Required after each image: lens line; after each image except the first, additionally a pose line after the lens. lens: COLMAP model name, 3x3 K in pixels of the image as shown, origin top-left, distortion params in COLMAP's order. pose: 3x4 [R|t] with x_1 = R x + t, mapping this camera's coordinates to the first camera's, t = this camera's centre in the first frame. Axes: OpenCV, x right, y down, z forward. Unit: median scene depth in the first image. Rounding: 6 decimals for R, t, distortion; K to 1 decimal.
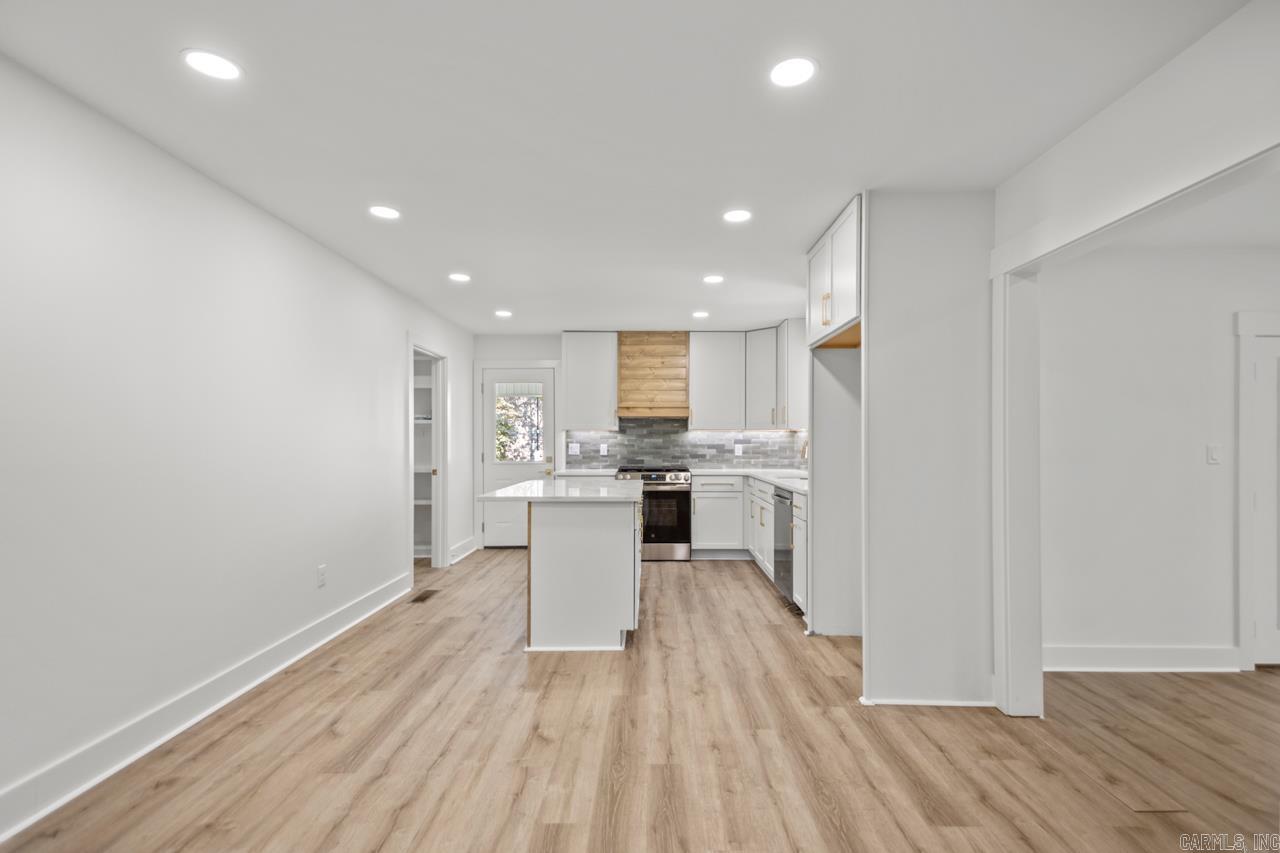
lens RADIAL K [[589.8, 0, 653.0], [0, 589.8, 431.6], [0, 0, 1]] dist [0.024015, -0.000215]
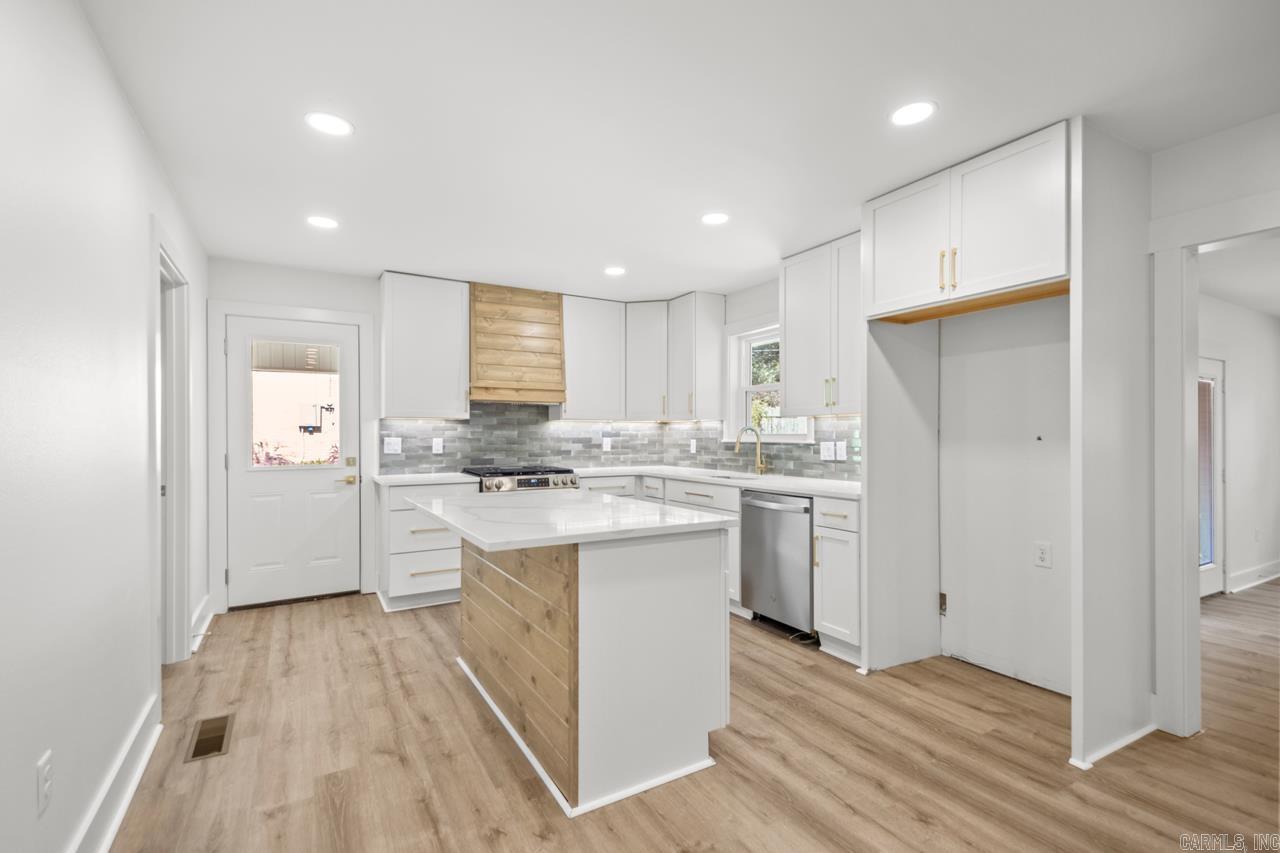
lens RADIAL K [[584.8, 0, 648.9], [0, 584.8, 430.5], [0, 0, 1]] dist [0.042438, -0.025961]
pose [[0.862675, 0.002311, 0.505754, -0.231381], [-0.007750, 0.999933, 0.008650, 0.004012], [-0.505700, -0.011382, 0.862634, 0.264747]]
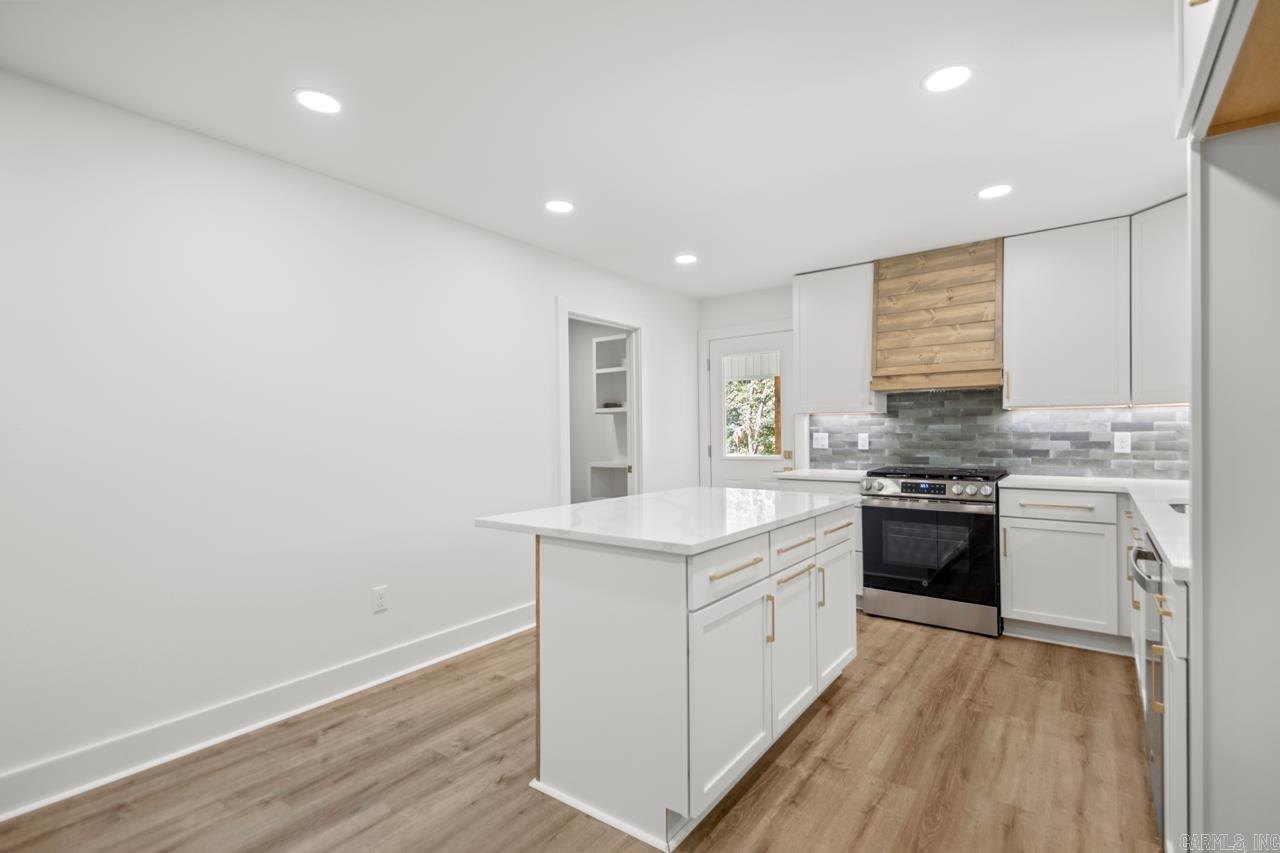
lens RADIAL K [[584.8, 0, 648.9], [0, 584.8, 430.5], [0, 0, 1]] dist [0.042438, -0.025961]
pose [[0.803533, -0.010264, -0.595172, 0.125552], [0.020926, 0.999720, 0.011011, 0.005551], [0.594893, -0.021302, 0.803523, 0.321460]]
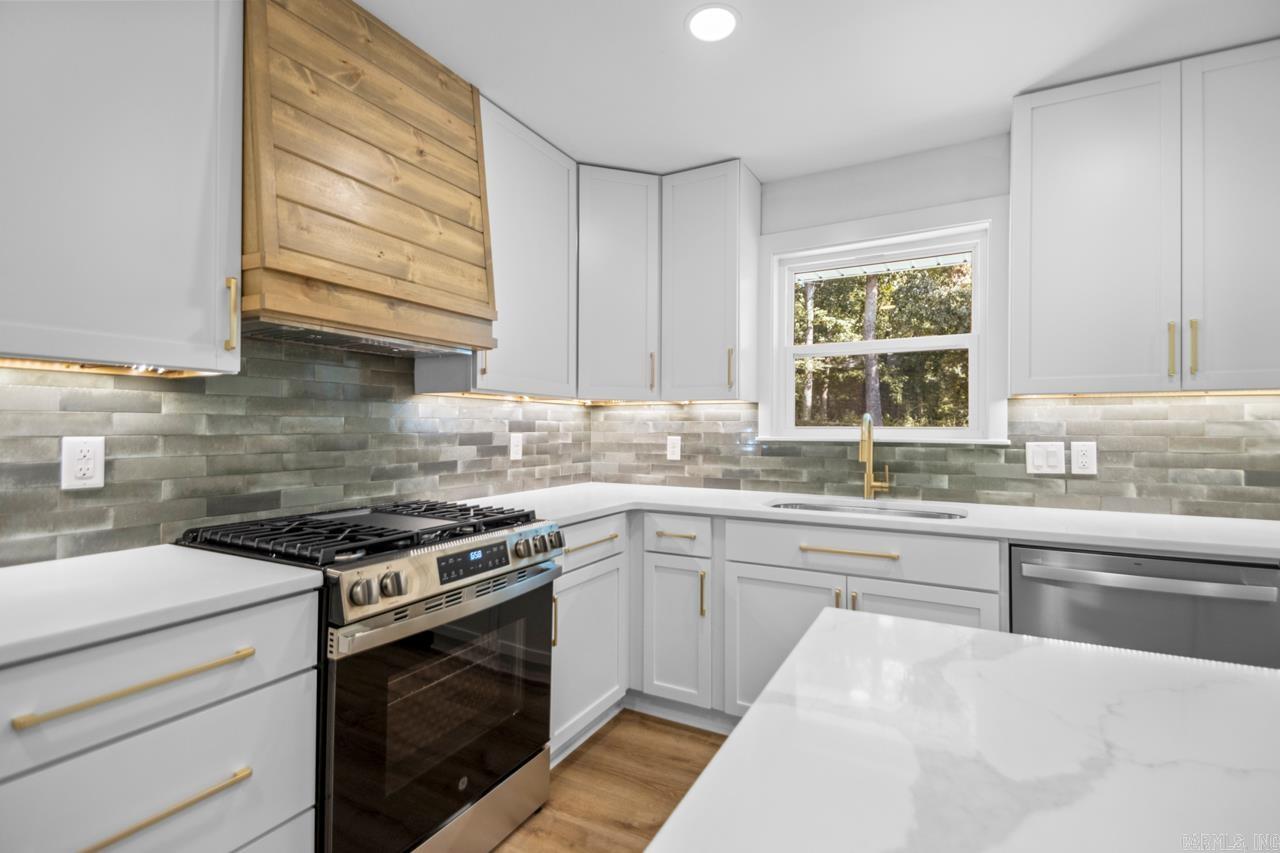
lens RADIAL K [[588.4, 0, 655.2], [0, 588.4, 426.9], [0, 0, 1]] dist [0.048165, -0.026757]
pose [[0.462701, 0.001964, 0.886512, -0.185406], [-0.019894, 0.999769, 0.008168, 0.012538], [-0.886291, -0.021416, 0.462633, 0.748262]]
